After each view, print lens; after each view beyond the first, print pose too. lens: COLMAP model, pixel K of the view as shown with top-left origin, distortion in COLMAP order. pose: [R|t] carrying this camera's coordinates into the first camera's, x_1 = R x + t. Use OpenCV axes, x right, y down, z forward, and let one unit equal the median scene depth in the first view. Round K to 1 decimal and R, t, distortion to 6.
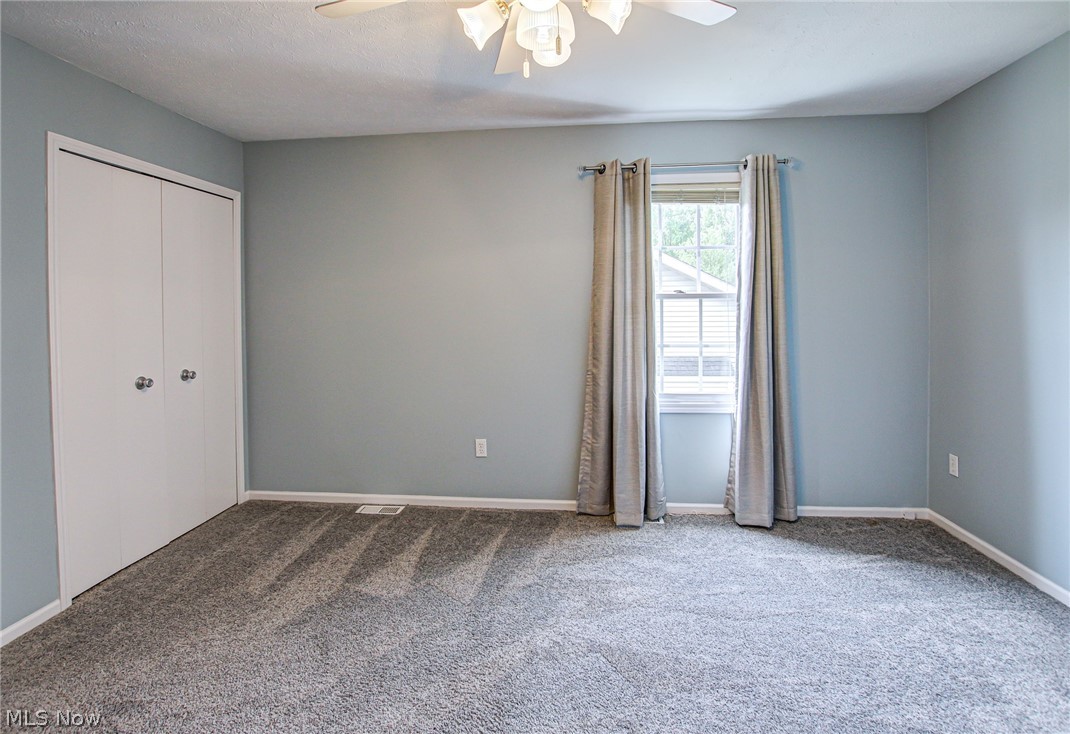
lens RADIAL K [[545.9, 0, 535.0], [0, 545.9, 367.0], [0, 0, 1]] dist [-0.019172, -0.000213]
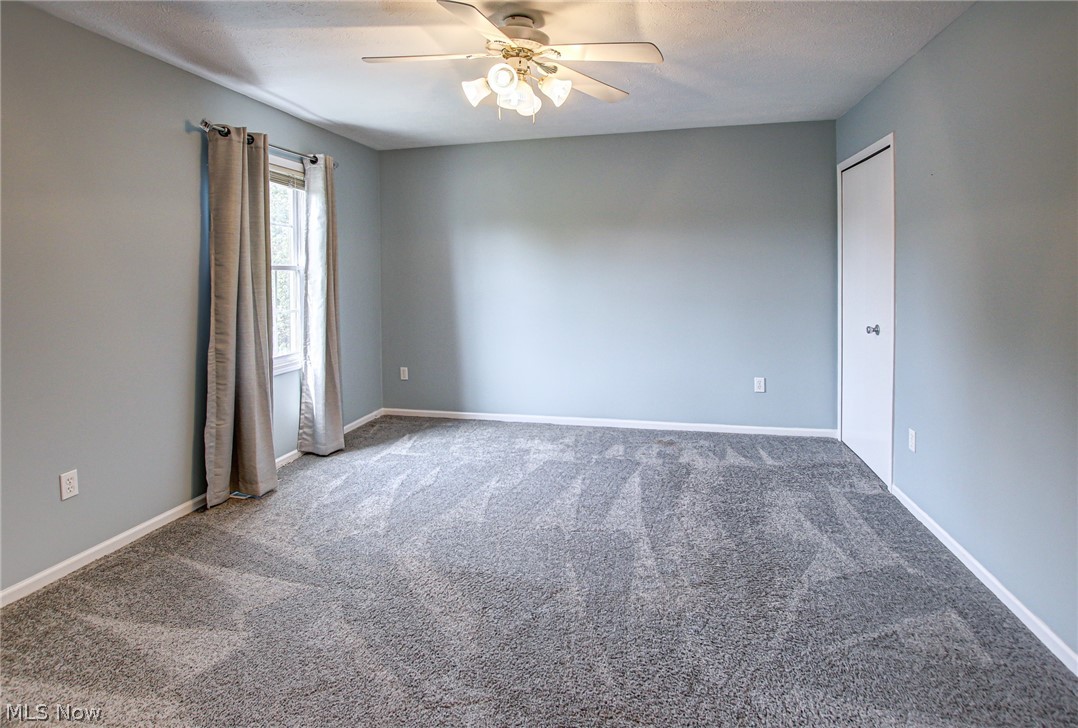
lens RADIAL K [[522.7, 0, 539.0], [0, 522.7, 364.0], [0, 0, 1]] dist [-0.002242, -0.000203]
pose [[0.135550, -0.161168, 0.977574, -0.764286], [0.115820, 0.982493, 0.145919, -0.034377], [-0.983978, 0.093443, 0.151844, 0.362539]]
